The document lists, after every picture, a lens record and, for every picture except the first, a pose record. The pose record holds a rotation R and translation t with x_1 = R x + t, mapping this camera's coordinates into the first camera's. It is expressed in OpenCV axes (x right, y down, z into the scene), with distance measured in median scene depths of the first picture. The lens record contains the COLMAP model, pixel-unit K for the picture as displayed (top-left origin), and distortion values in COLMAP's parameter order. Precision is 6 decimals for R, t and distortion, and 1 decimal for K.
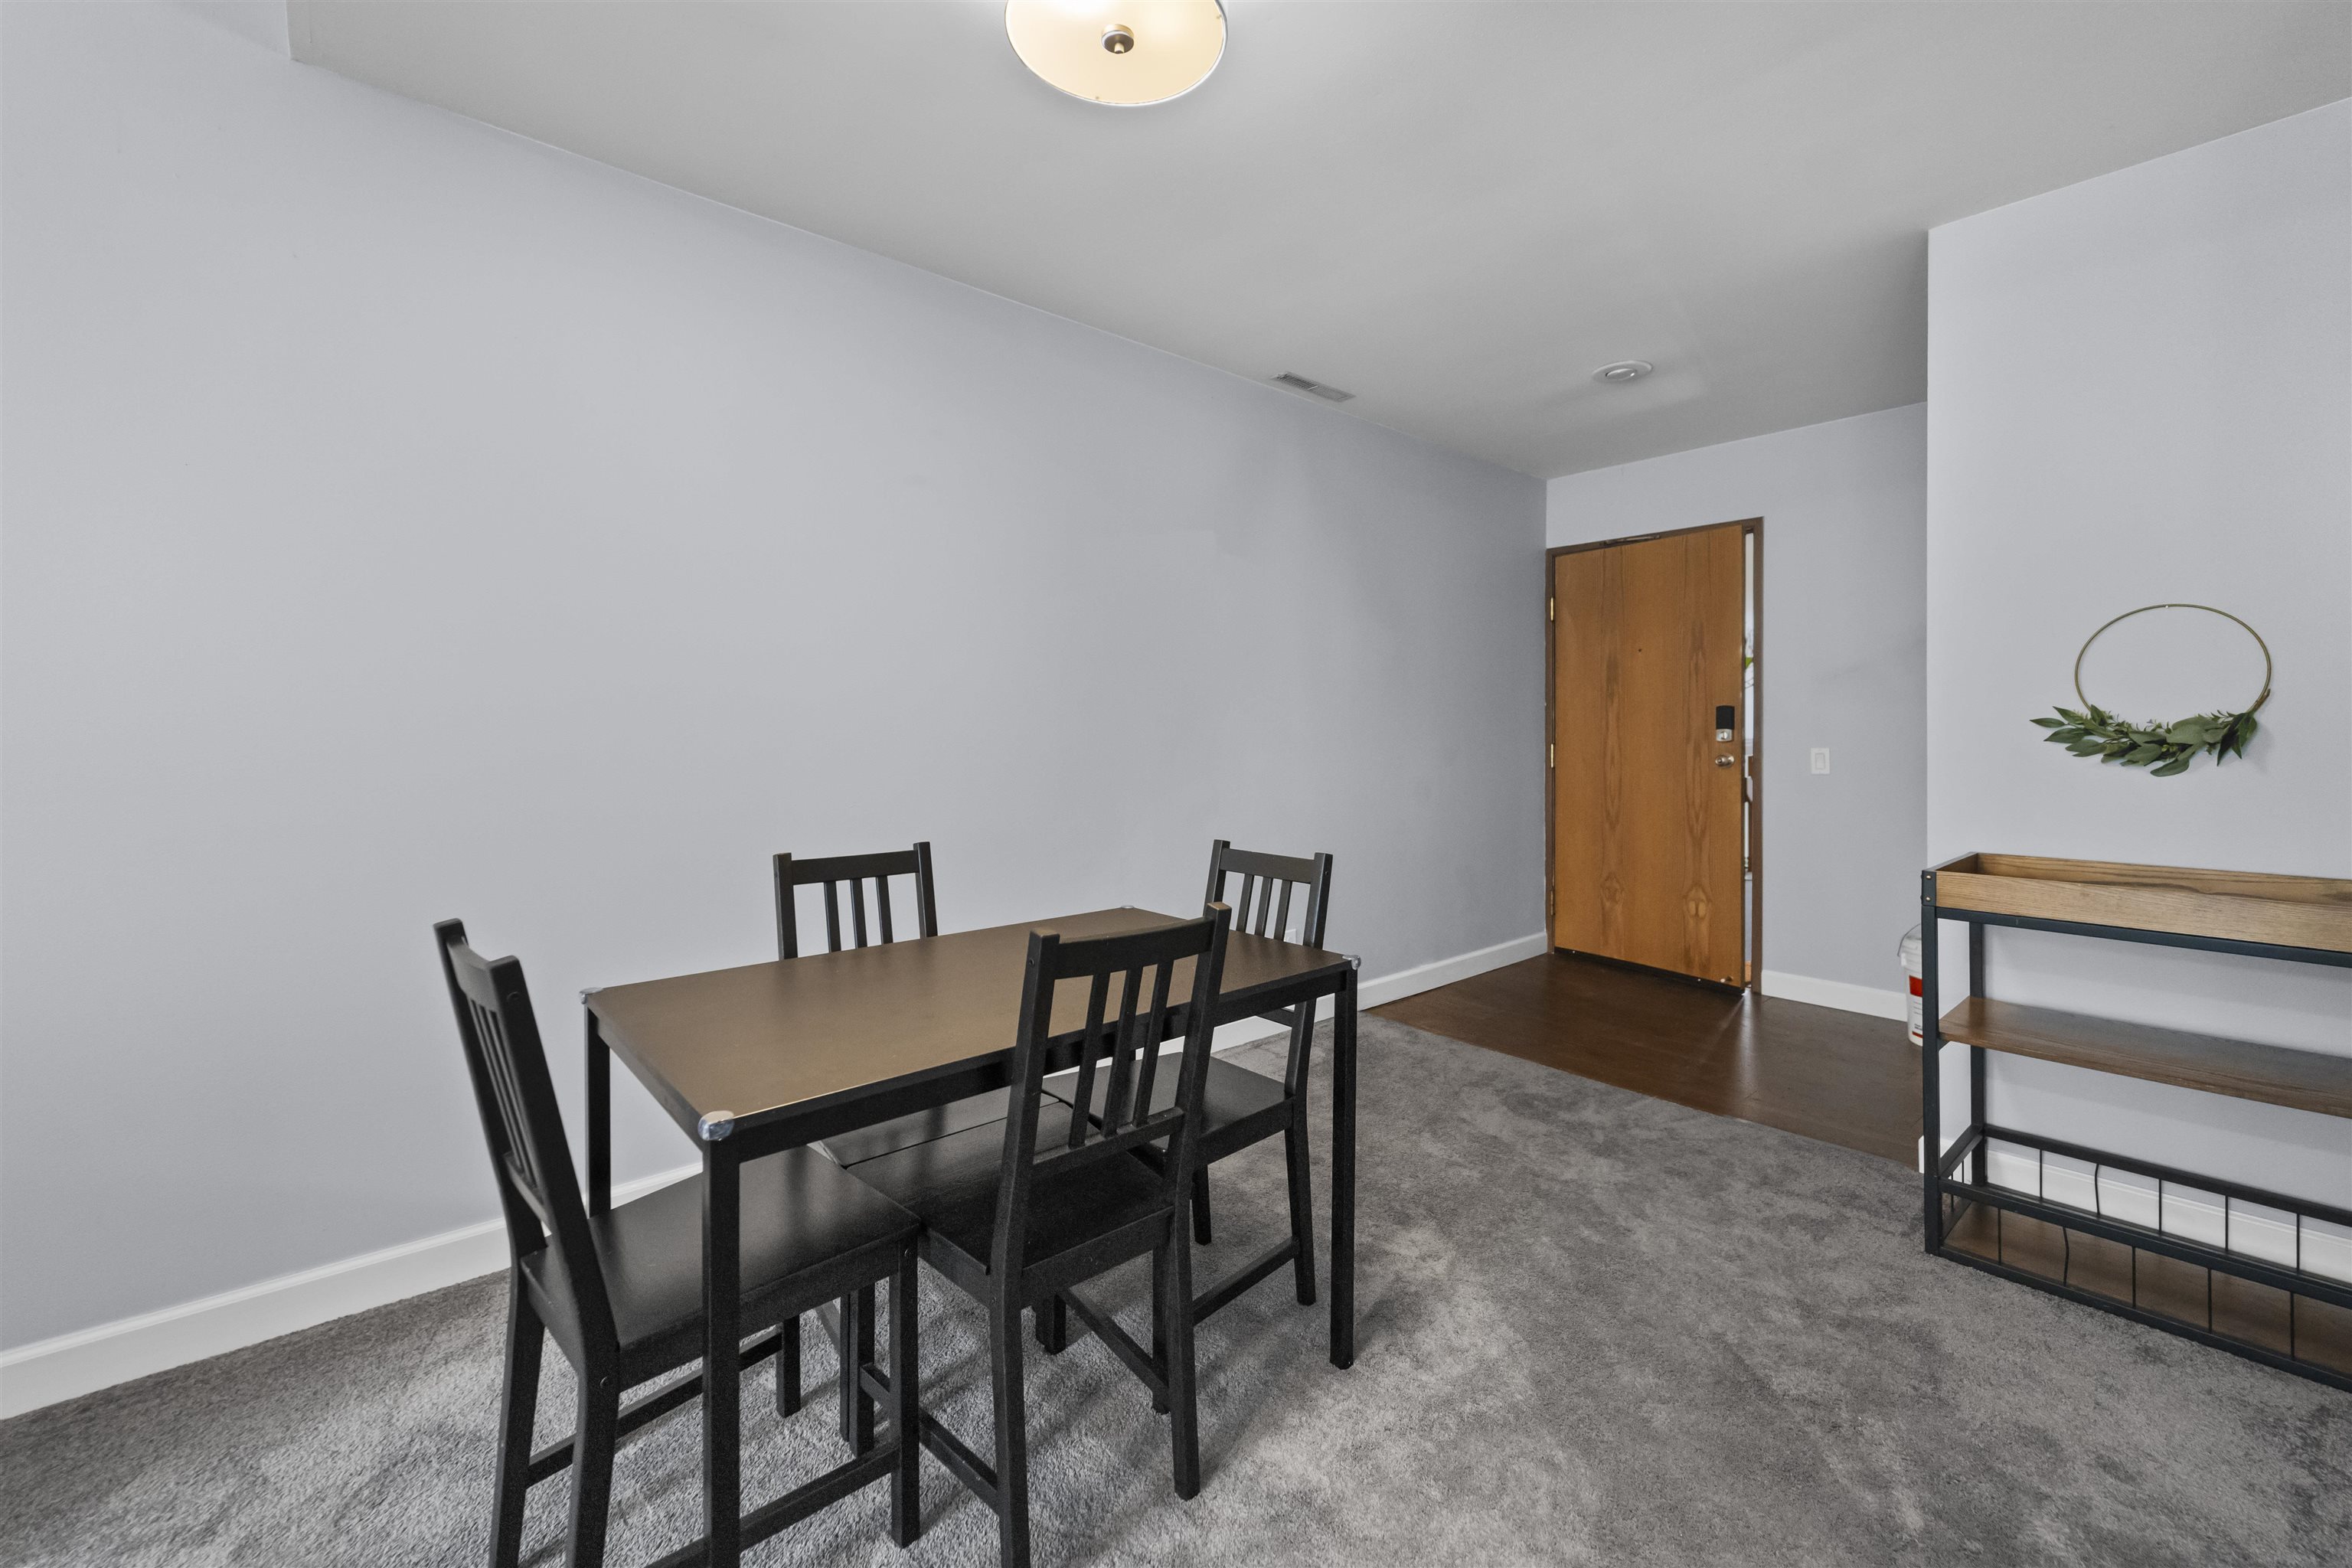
lens RADIAL K [[953.5, 0, 1172.4], [0, 953.5, 769.2], [0, 0, 1]] dist [0.000971, -0.000189]
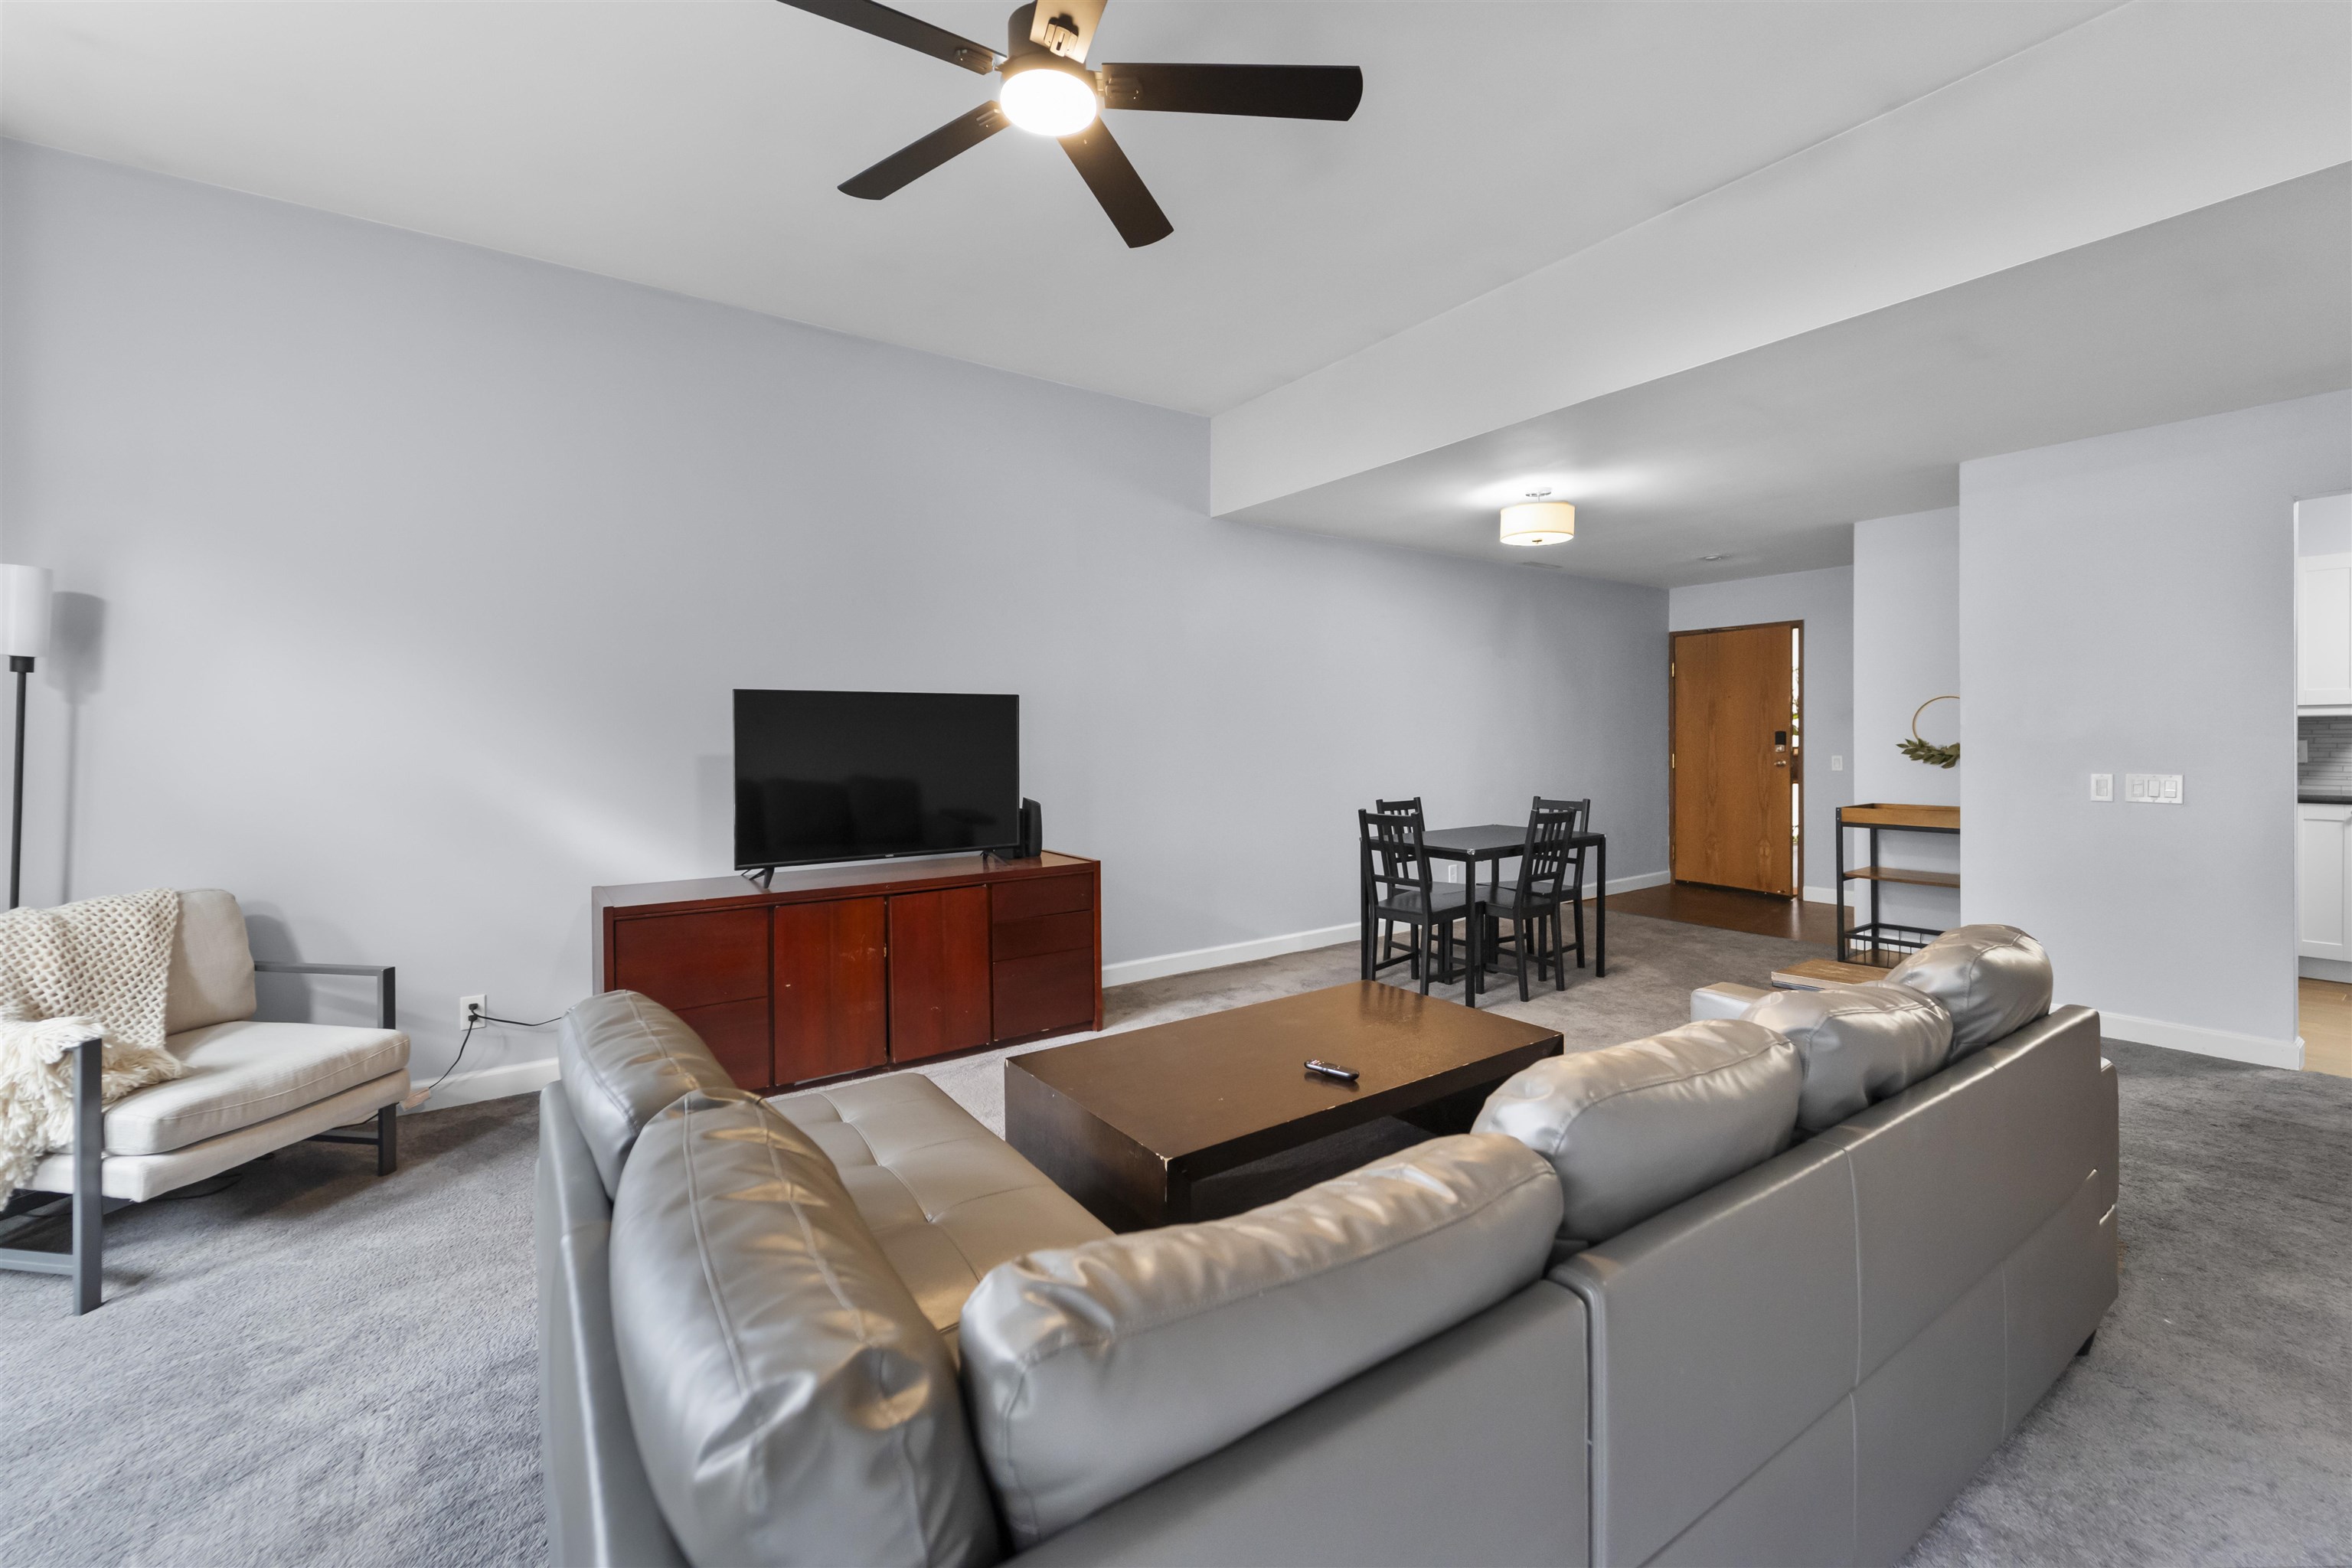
lens RADIAL K [[953.5, 0, 1178.4], [0, 953.5, 773.6], [0, 0, 1]] dist [0.000971, -0.000189]
pose [[0.995814, -0.003621, -0.091331, -0.332022], [0.003390, 0.999991, -0.002687, 0.010145], [0.091339, 0.002366, 0.995817, -0.787072]]
